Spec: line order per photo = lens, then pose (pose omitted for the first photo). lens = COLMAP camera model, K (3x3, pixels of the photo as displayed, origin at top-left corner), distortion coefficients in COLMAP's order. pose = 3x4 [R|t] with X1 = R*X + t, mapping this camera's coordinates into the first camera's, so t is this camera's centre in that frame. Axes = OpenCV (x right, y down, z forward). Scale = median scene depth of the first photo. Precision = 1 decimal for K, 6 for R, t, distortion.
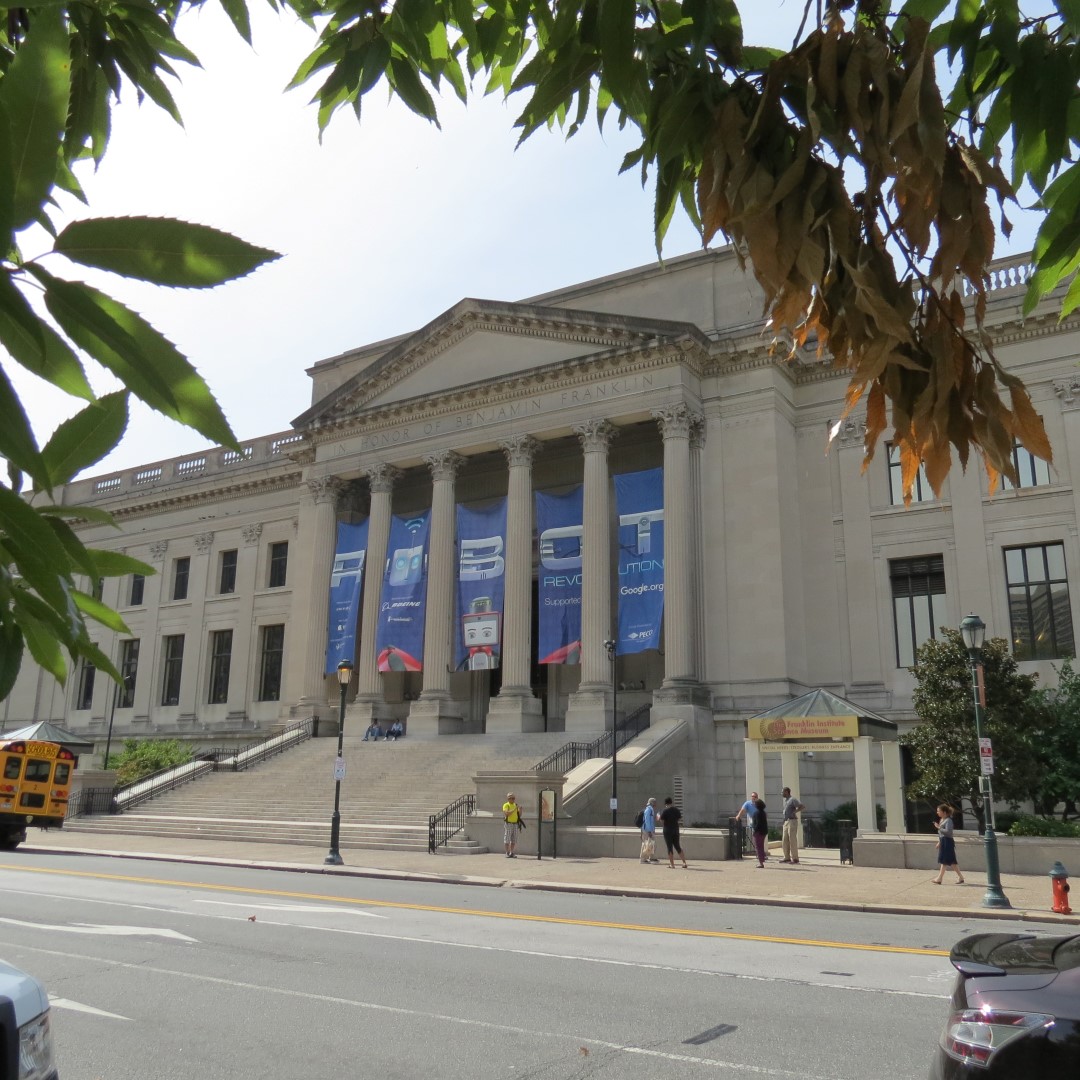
lens RADIAL K [[1009.2, 0, 540.0], [0, 1009.2, 540.0], [0, 0, 1]] dist [-0.042087, 0.010131]
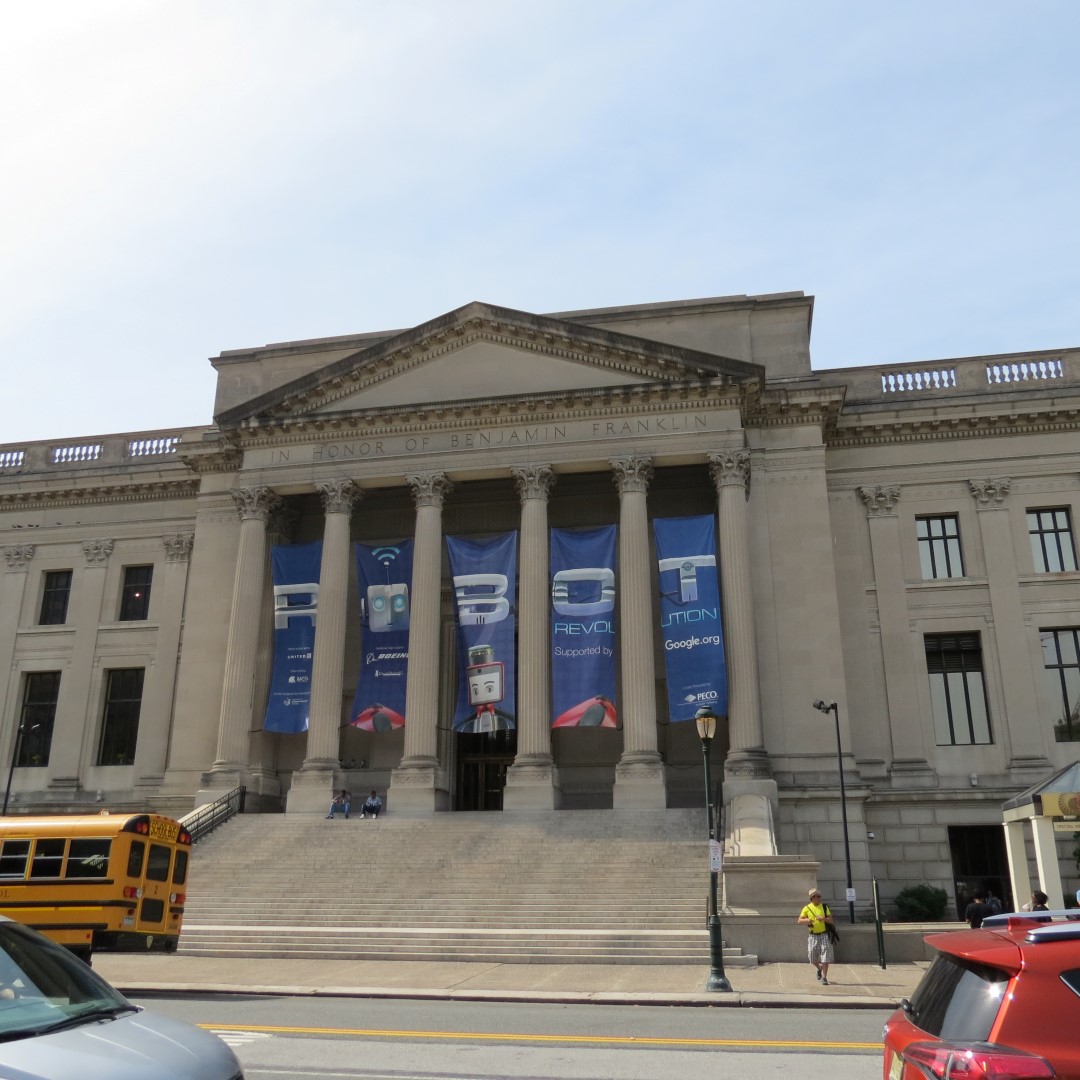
lens RADIAL K [[1003.1, 0, 540.0], [0, 1003.1, 540.0], [0, 0, 1]] dist [-0.038778, 0.003139]
pose [[0.934195, 0.102672, 0.341670, -0.307876], [-0.075059, 0.992822, -0.093115, 0.042117], [-0.348778, 0.061342, 0.935196, 0.191123]]
